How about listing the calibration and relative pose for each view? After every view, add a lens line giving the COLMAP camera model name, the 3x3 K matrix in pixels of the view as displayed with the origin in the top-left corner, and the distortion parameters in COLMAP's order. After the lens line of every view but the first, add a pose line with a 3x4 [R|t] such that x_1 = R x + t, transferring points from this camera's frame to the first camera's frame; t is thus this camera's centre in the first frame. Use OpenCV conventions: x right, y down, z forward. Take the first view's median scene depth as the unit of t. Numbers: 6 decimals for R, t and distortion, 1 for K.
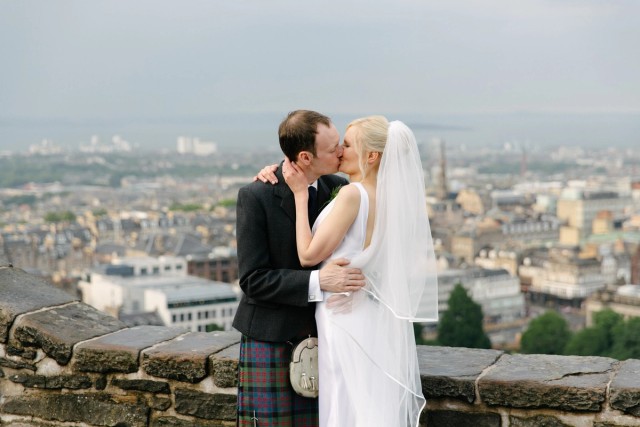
lens RADIAL K [[1311.2, 0, 320.0], [0, 1311.2, 213.5], [0, 0, 1]] dist [-0.023299, -0.052074]
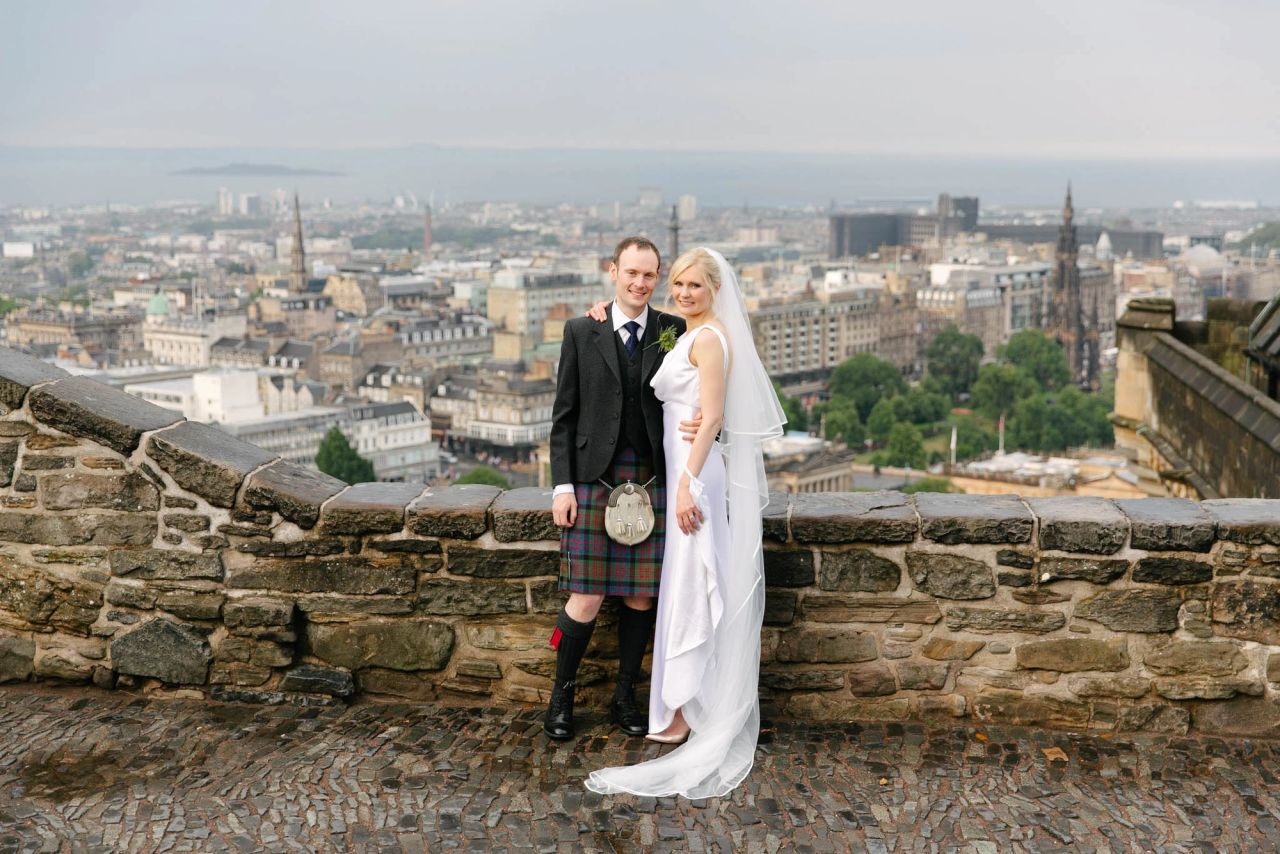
lens RADIAL K [[2622.5, 0, 640.0], [0, 2622.5, 427.0], [0, 0, 1]] dist [-0.023299, -0.052074]
pose [[0.946336, -0.032943, 0.321500, -0.542930], [0.015866, 0.998327, 0.055595, -0.046914], [-0.322794, -0.047511, 0.945276, -0.729579]]
